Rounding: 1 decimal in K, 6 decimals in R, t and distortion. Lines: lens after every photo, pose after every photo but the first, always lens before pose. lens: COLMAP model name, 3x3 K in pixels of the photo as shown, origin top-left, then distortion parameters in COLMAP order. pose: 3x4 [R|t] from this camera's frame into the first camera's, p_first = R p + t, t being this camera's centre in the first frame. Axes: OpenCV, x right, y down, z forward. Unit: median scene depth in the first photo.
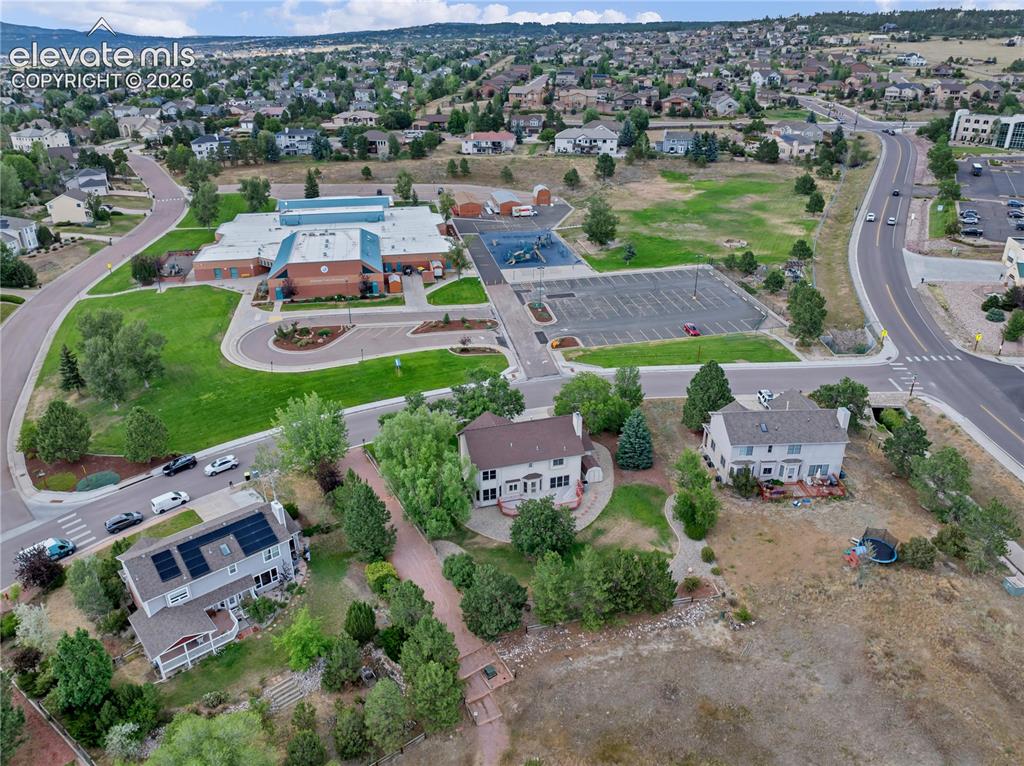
lens RADIAL K [[715.4, 0, 507.1], [0, 715.4, 380.2], [0, 0, 1]] dist [-0.044745, 0.009574]
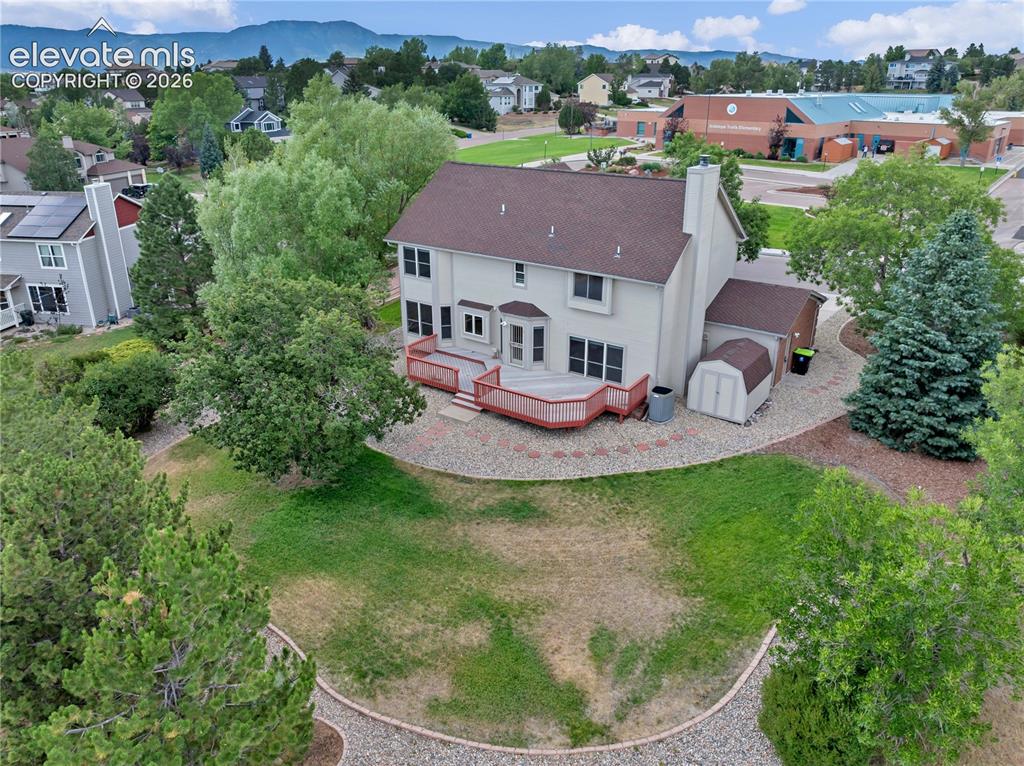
lens RADIAL K [[715.4, 0, 511.6], [0, 715.4, 381.4], [0, 0, 1]] dist [-0.044745, 0.009574]
pose [[0.611341, 0.301466, -0.731697, 0.156514], [-0.329419, 0.937627, 0.111077, 0.068638], [0.719545, 0.173129, 0.672519, 0.406234]]
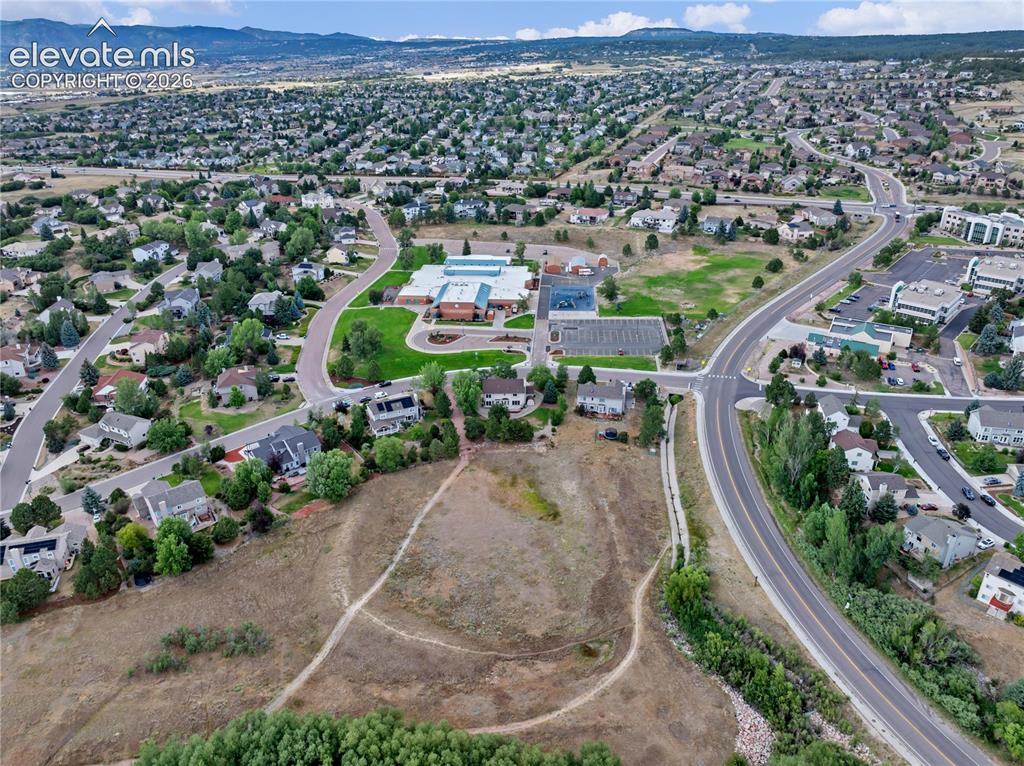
lens RADIAL K [[715.4, 0, 513.9], [0, 715.4, 383.2], [0, 0, 1]] dist [-0.044745, 0.009574]
pose [[0.966279, 0.106404, -0.234486, 0.372223], [-0.104799, 0.994306, 0.019329, 0.009273], [0.235208, 0.005897, 0.971927, -0.877539]]
